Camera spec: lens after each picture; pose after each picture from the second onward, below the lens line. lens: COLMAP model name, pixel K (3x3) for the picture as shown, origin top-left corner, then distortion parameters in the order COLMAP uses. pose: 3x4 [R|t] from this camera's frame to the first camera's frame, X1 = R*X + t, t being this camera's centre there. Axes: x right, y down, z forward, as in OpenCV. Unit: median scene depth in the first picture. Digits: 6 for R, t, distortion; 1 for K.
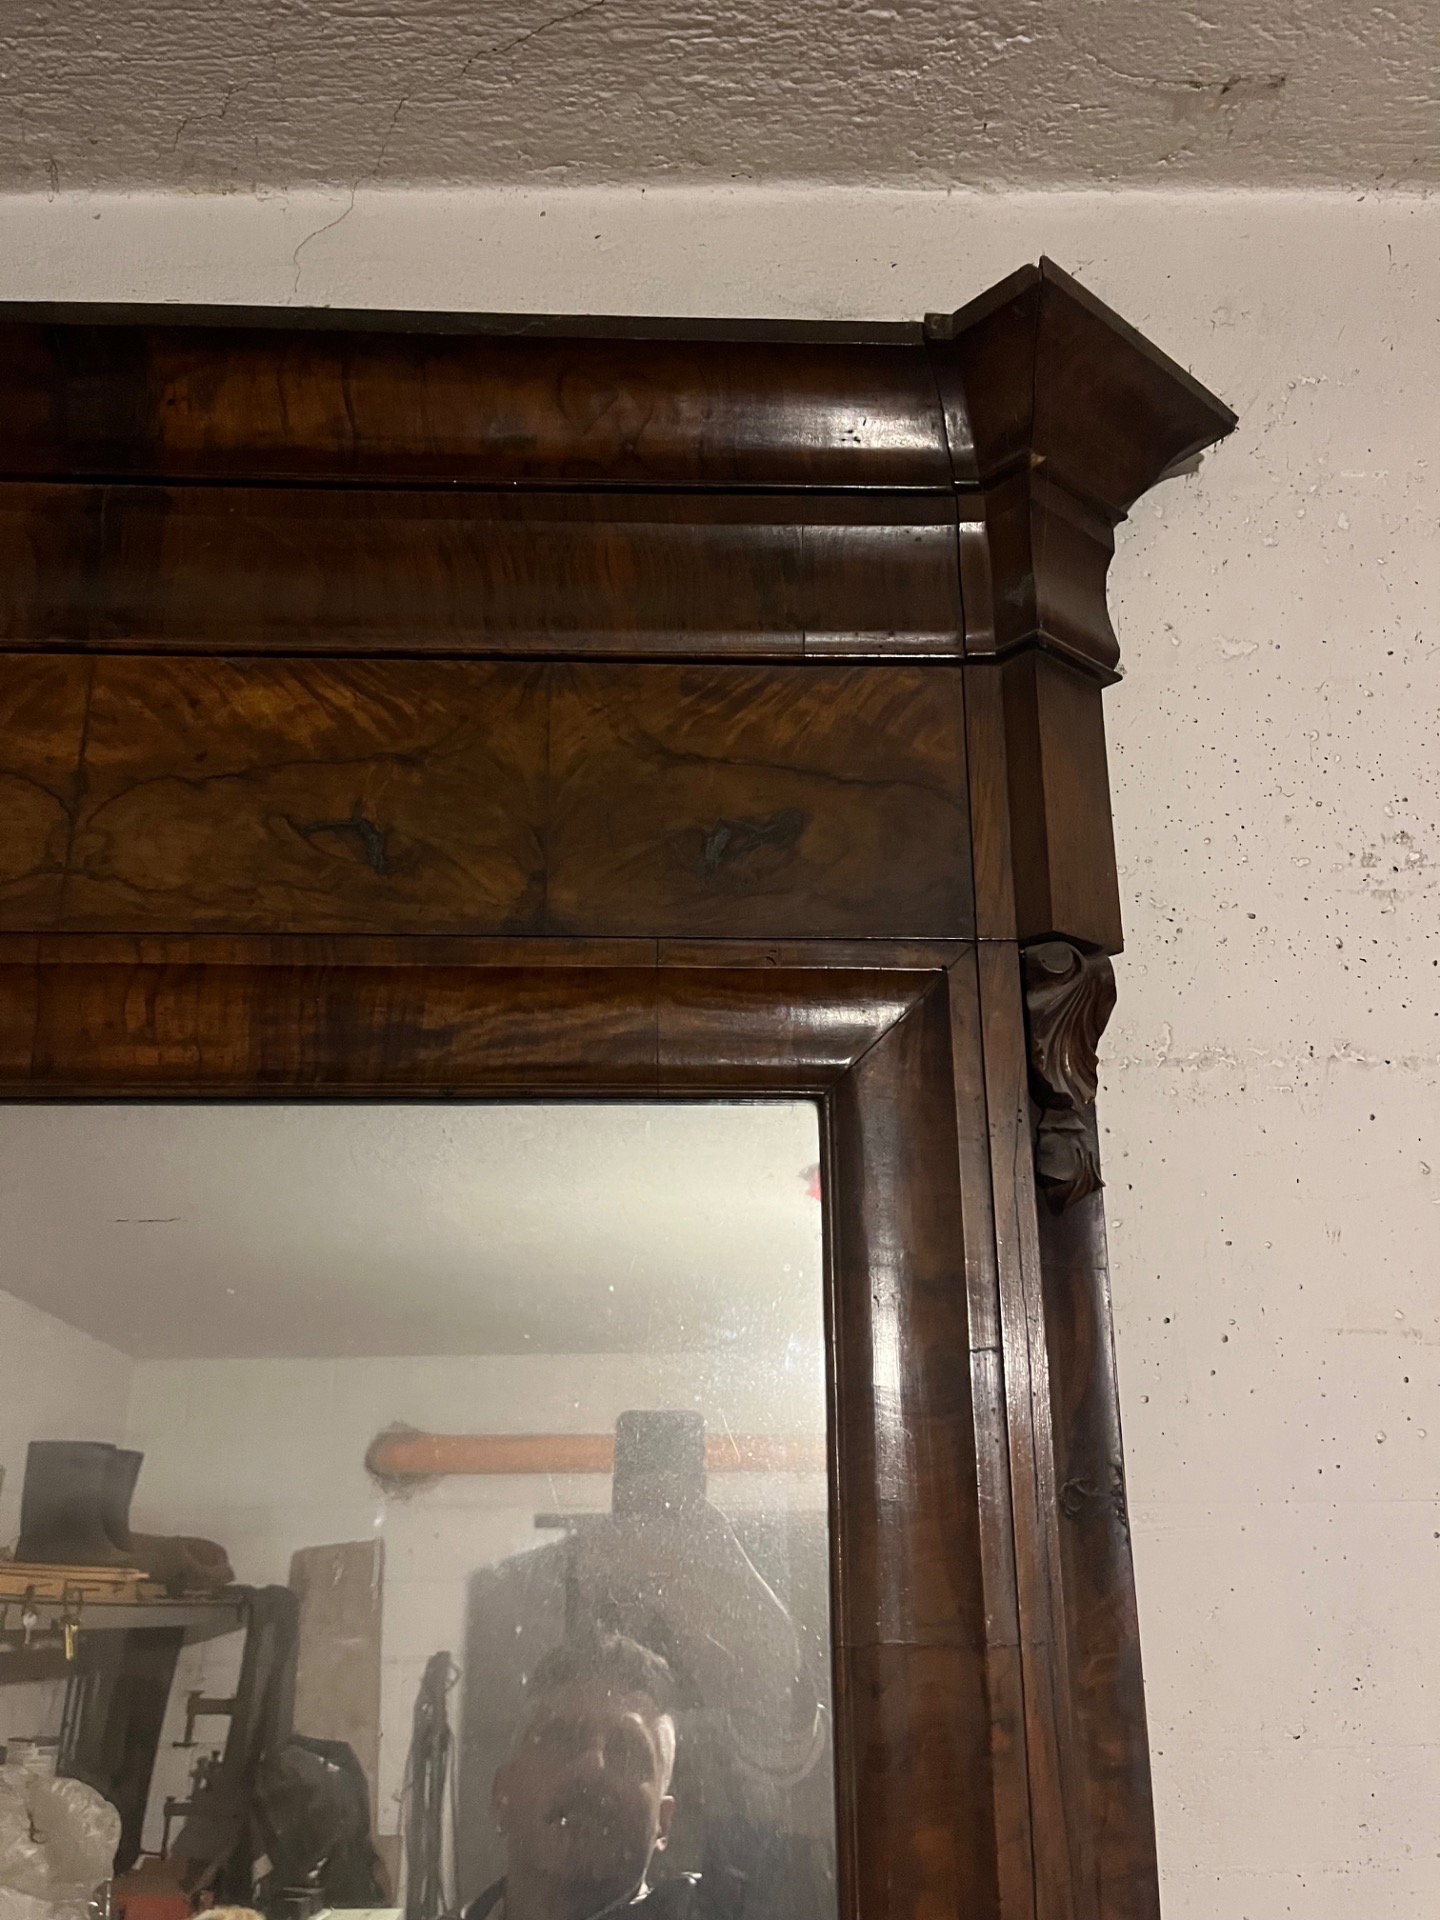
lens RADIAL K [[1449.0, 0, 728.4], [0, 1449.0, 973.9], [0, 0, 1]] dist [0.064892, -0.095530]
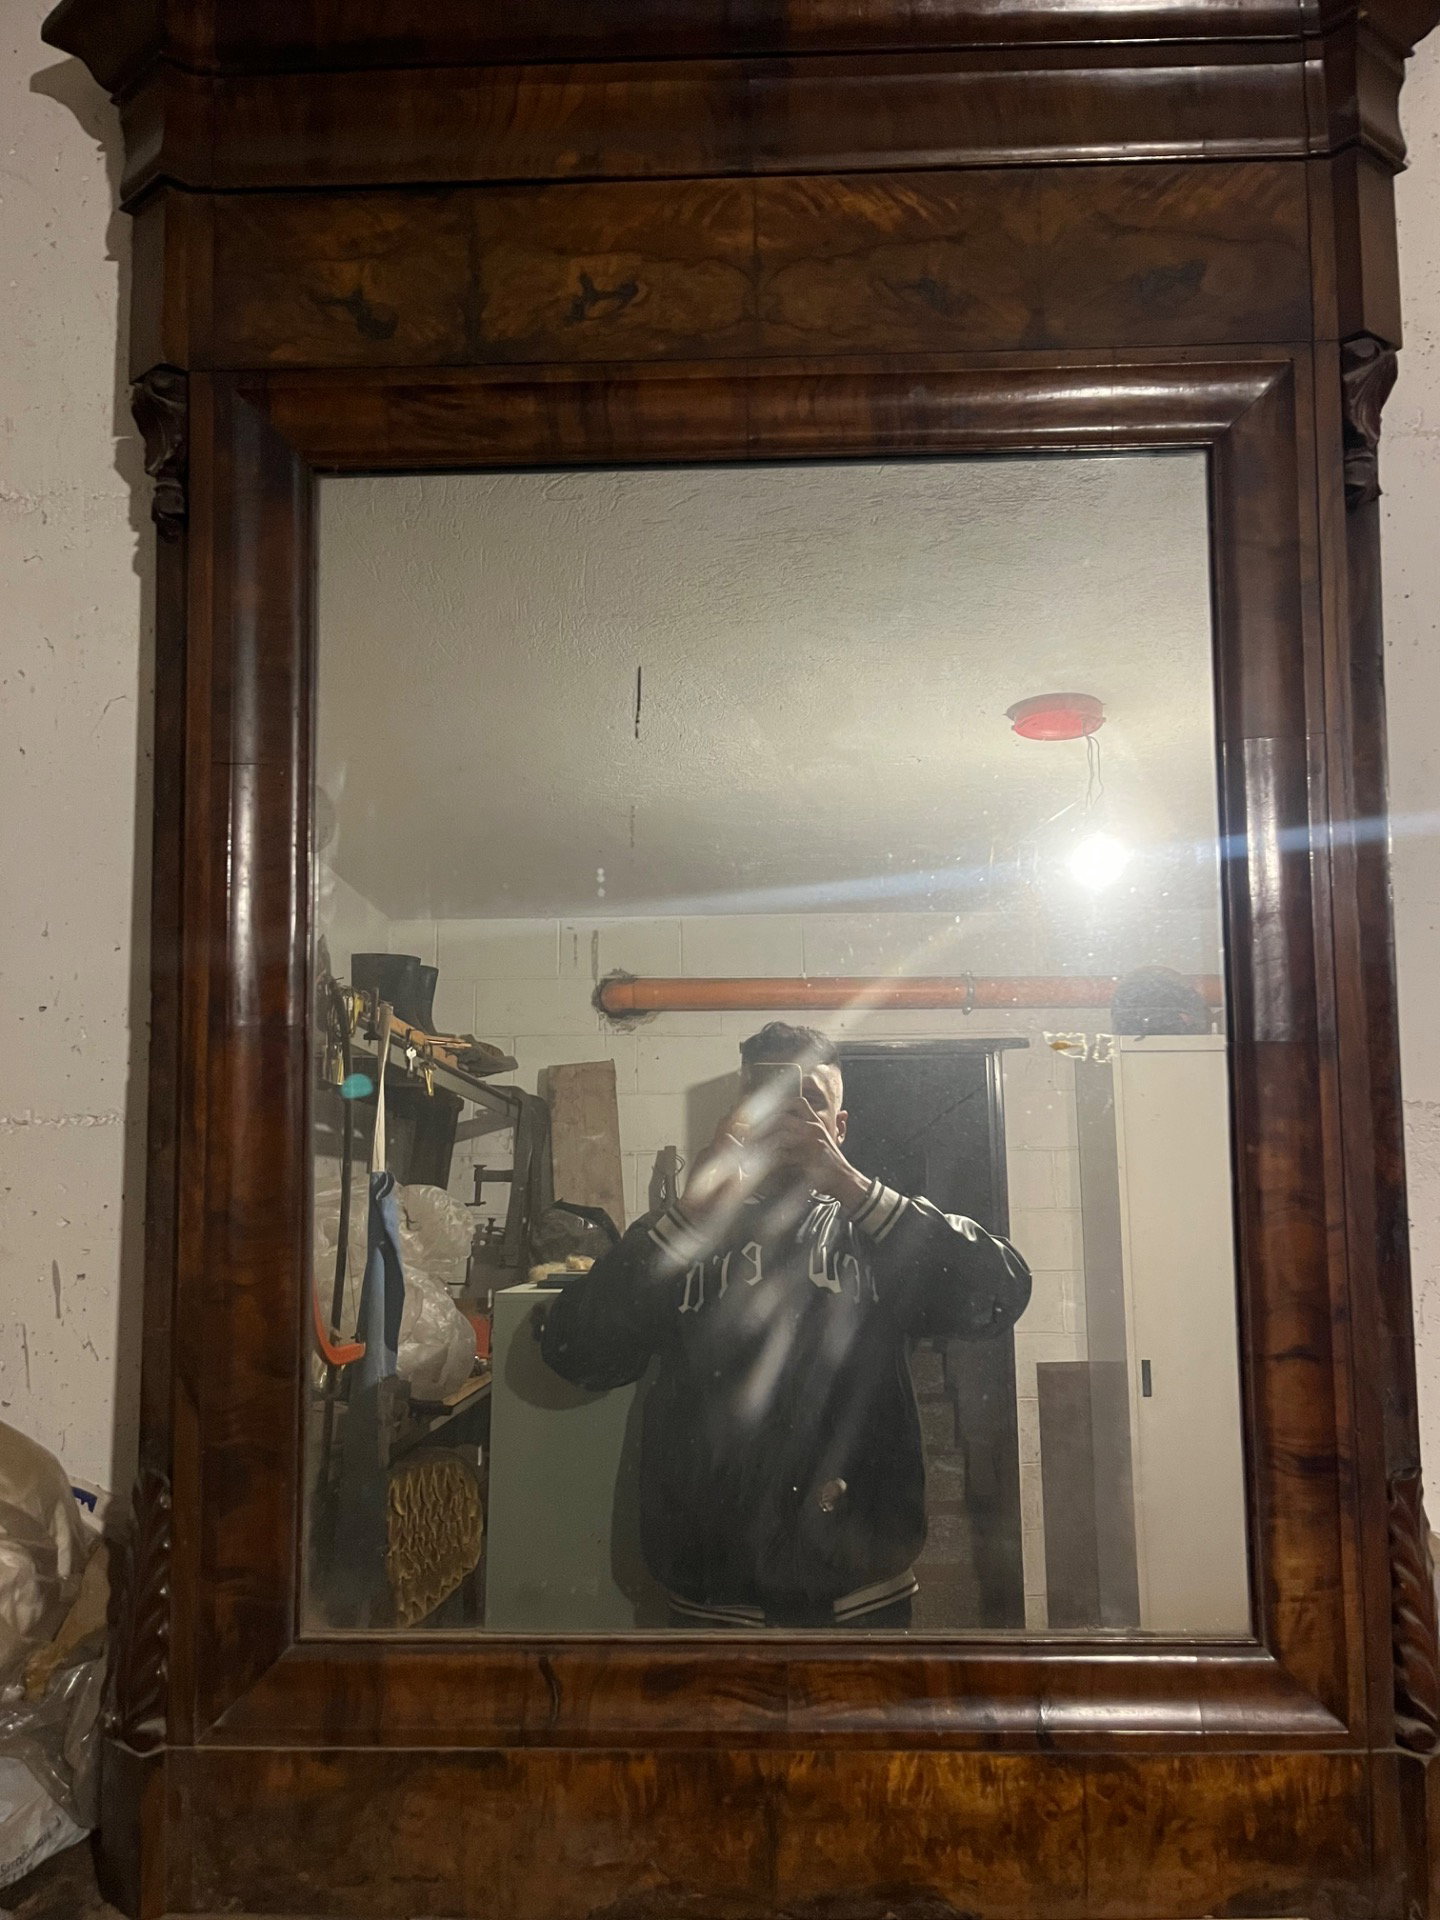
lens RADIAL K [[1449.0, 0, 721.4], [0, 1449.0, 978.1], [0, 0, 1]] dist [0.064892, -0.095530]
pose [[0.997307, -0.007859, -0.072912, -0.360052], [0.024950, 0.971292, 0.236579, 0.253905], [0.068960, -0.237762, 0.968873, -0.769464]]
